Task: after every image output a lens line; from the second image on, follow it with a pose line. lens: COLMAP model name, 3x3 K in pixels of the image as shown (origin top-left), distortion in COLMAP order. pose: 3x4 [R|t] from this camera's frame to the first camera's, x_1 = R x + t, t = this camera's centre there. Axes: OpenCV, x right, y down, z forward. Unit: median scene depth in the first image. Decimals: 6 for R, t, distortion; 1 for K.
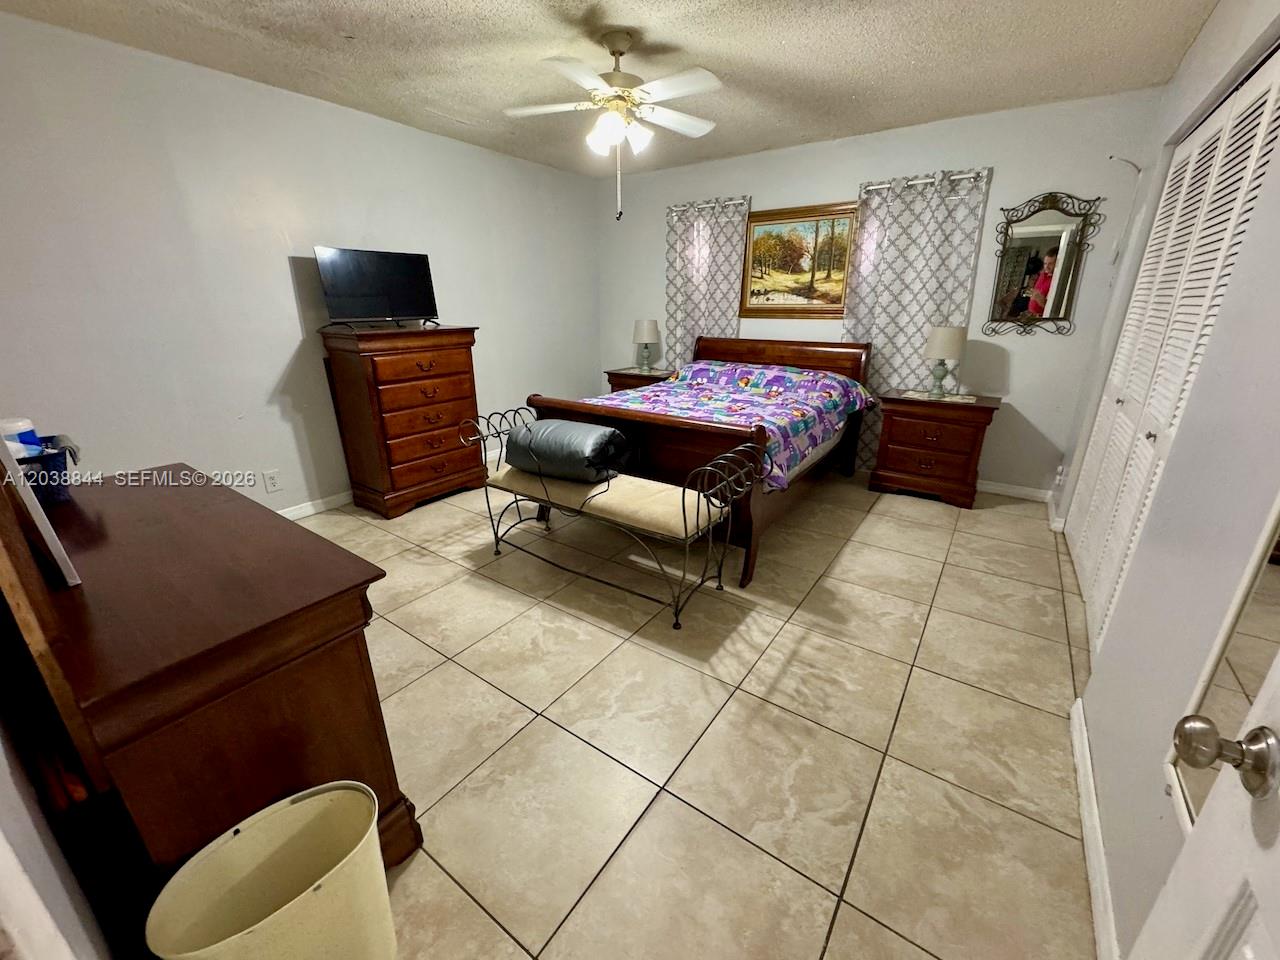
lens RADIAL K [[511.2, 0, 648.2], [0, 511.2, 477.2], [0, 0, 1]] dist [-0.002391, -0.000032]
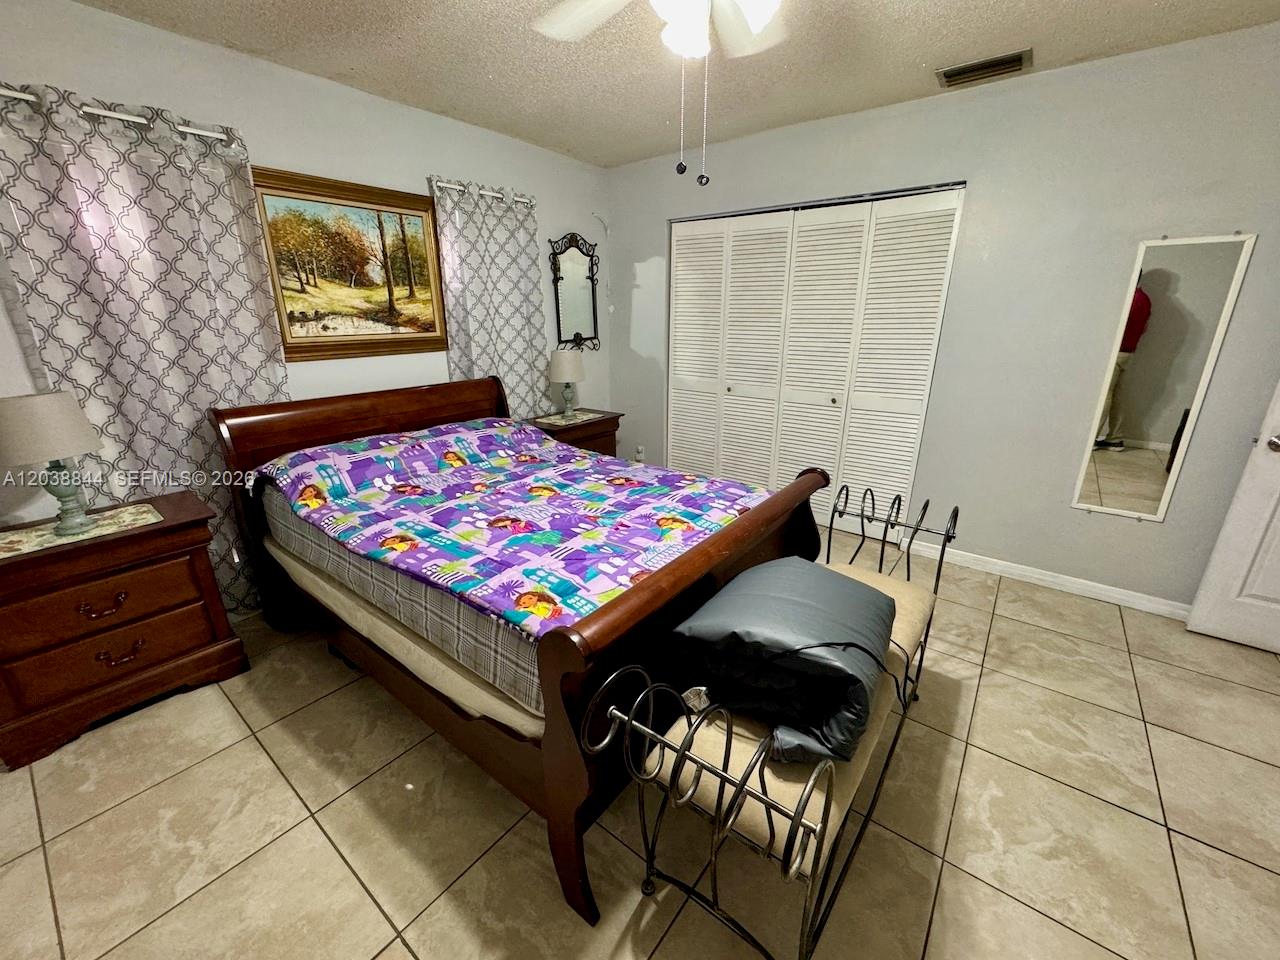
lens RADIAL K [[511.2, 0, 642.9], [0, 511.2, 478.4], [0, 0, 1]] dist [-0.002391, -0.000032]
pose [[0.058049, -0.304599, 0.950710, -0.383010], [0.332308, 0.903904, 0.269312, -0.243077], [-0.941383, 0.300295, 0.153691, 0.656815]]
